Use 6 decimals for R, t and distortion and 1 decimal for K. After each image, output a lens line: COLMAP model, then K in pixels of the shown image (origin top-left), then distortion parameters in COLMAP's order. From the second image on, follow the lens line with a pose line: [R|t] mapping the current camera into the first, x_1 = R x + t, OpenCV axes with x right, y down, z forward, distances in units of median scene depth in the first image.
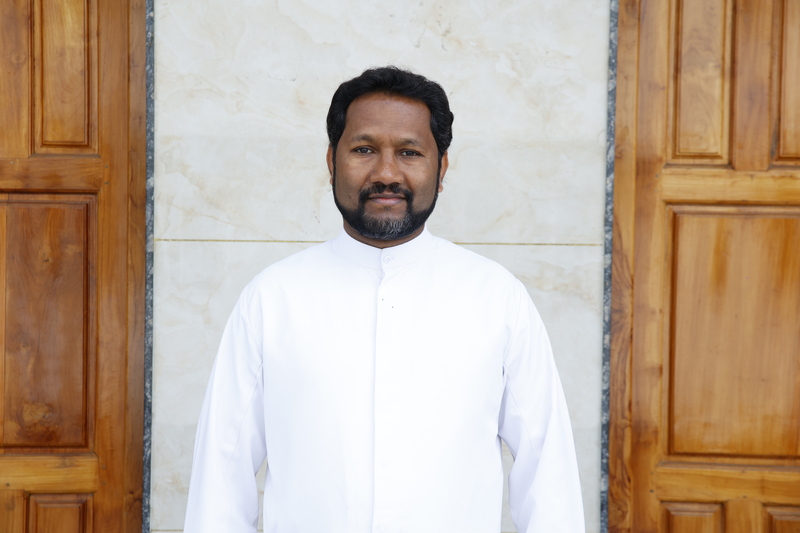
lens RADIAL K [[1435.8, 0, 397.7], [0, 1435.8, 260.3], [0, 0, 1]] dist [0.222662, 0.000000]
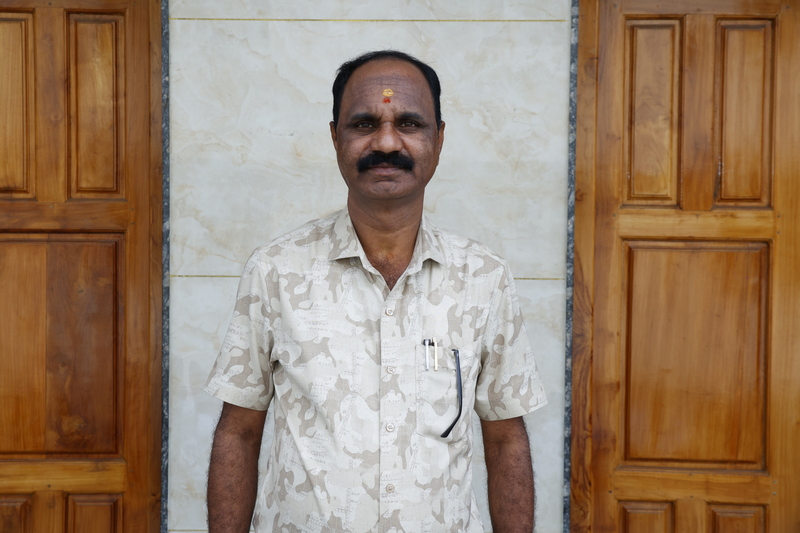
lens RADIAL K [[1177.9, 0, 395.5], [0, 1177.9, 259.2], [0, 0, 1]] dist [0.130077, 0.000000]
pose [[0.999787, -0.003597, -0.020313, 0.026343], [0.003700, 0.999981, 0.004992, -0.029318], [0.020295, -0.005066, 0.999781, 0.066808]]
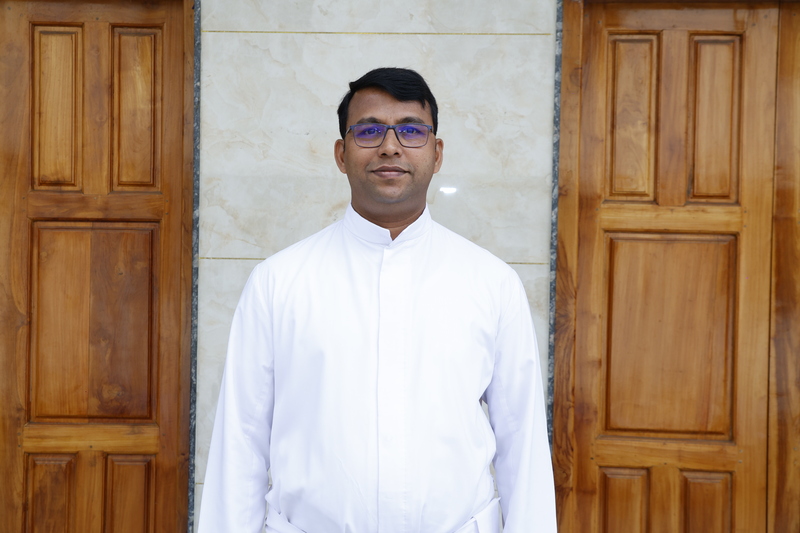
lens RADIAL K [[1177.9, 0, 399.4], [0, 1177.9, 263.9], [0, 0, 1]] dist [0.130077, 0.000000]
pose [[0.998938, 0.005247, -0.045776, 0.054421], [-0.005710, 0.999934, -0.009986, 0.000611], [0.045721, 0.010237, 0.998902, -0.041672]]
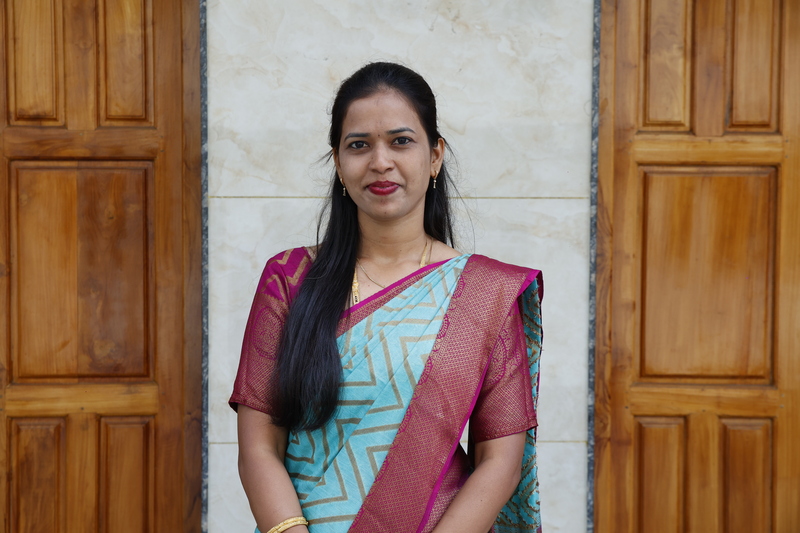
lens RADIAL K [[1272.6, 0, 393.9], [0, 1272.6, 265.5], [0, 0, 1]] dist [0.159873, 0.000000]
pose [[0.999443, -0.010578, 0.031649, -0.048065], [0.010112, 0.999839, 0.014849, 0.025806], [-0.031801, -0.014521, 0.999389, -0.039545]]
